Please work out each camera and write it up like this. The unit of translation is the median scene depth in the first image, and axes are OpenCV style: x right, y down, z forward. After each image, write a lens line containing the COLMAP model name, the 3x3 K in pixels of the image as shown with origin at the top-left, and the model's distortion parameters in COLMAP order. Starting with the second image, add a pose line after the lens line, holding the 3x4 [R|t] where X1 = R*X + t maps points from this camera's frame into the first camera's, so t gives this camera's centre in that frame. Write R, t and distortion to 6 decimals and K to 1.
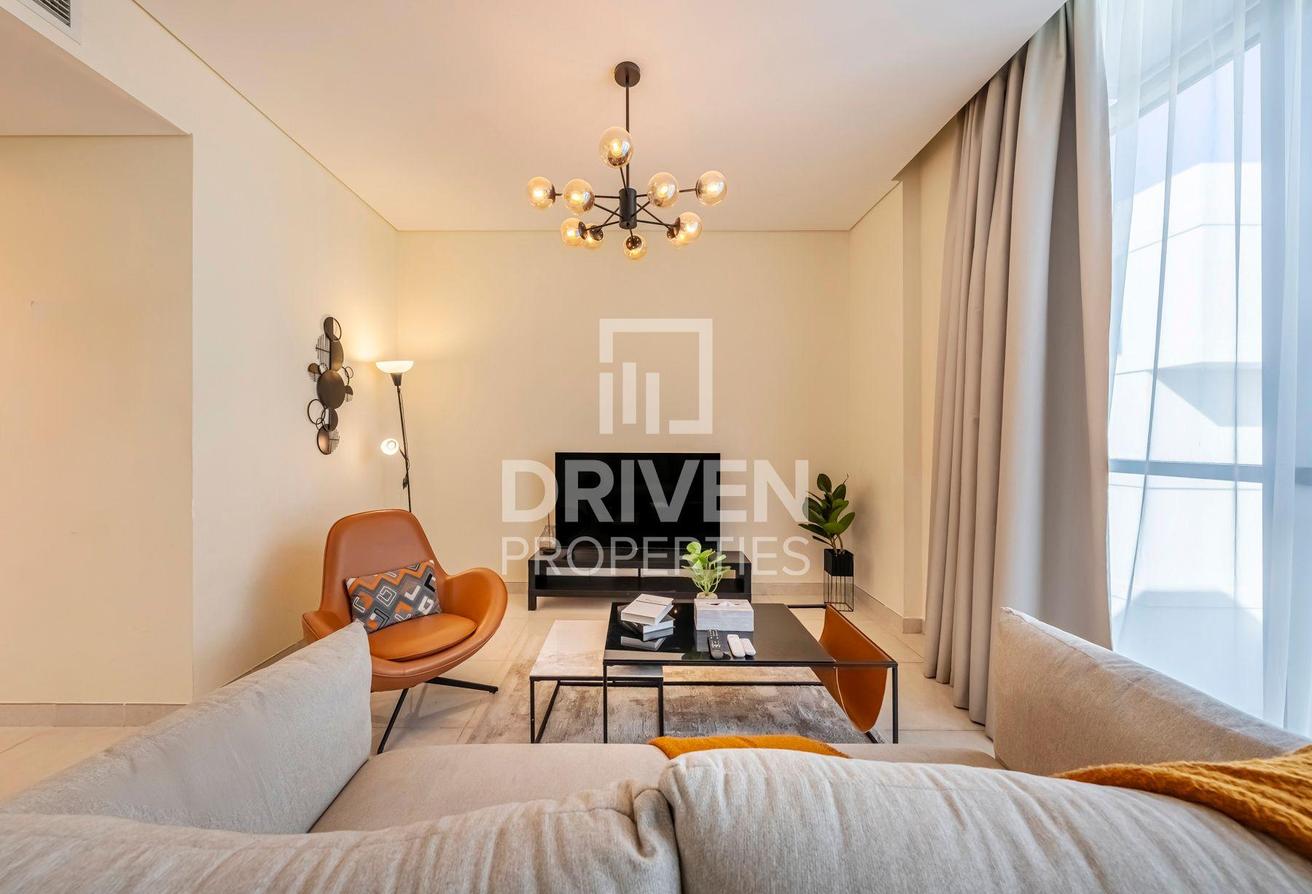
lens RADIAL K [[452.8, 0, 656.0], [0, 452.8, 447.0], [0, 0, 1]] dist [-0.000167, -0.000071]
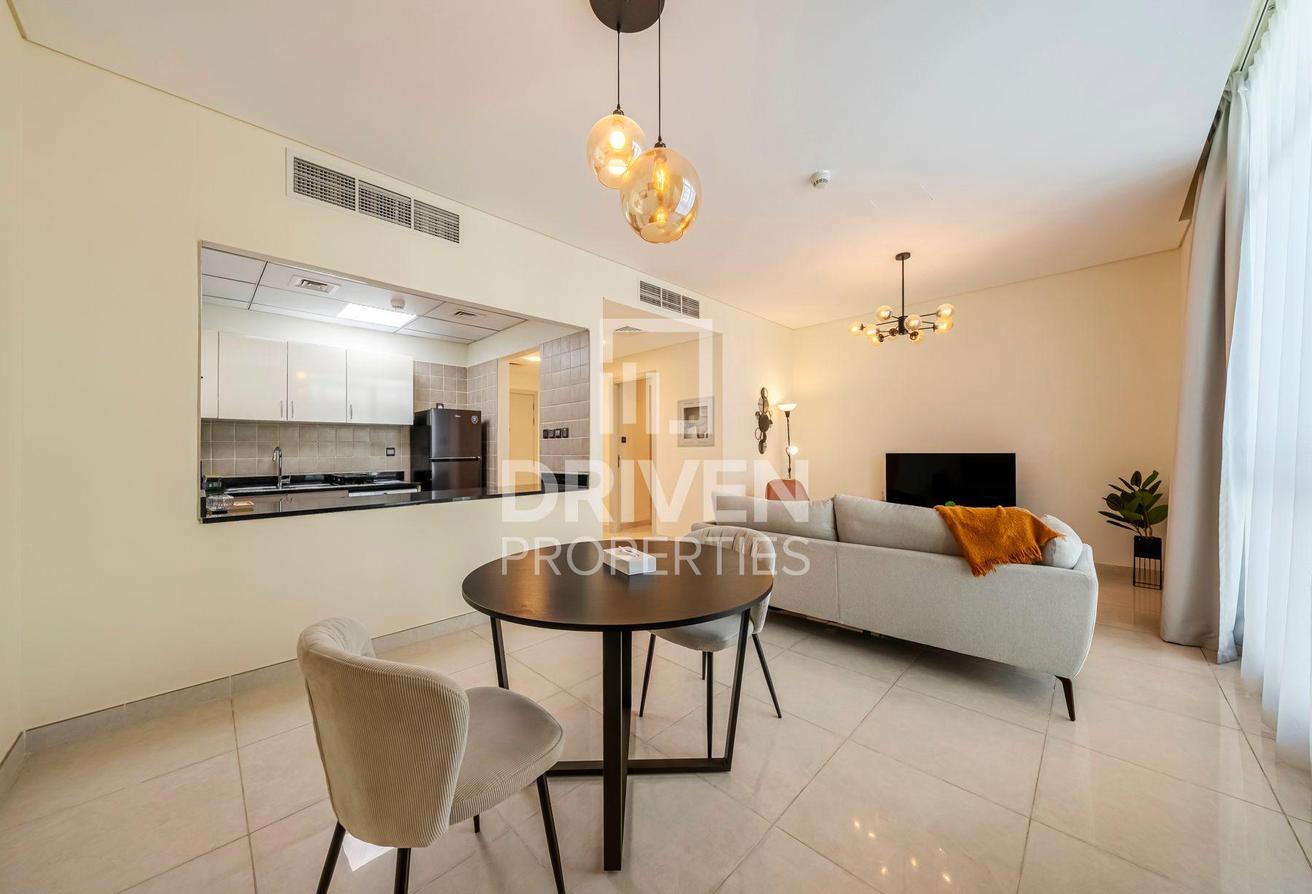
lens RADIAL K [[452.8, 0, 656.0], [0, 452.8, 447.0], [0, 0, 1]] dist [-0.000167, -0.000071]
pose [[0.691905, -0.011495, -0.721897, 0.423825], [0.006574, 0.999932, -0.009621, 0.000531], [0.721958, 0.001911, 0.691934, -0.771810]]
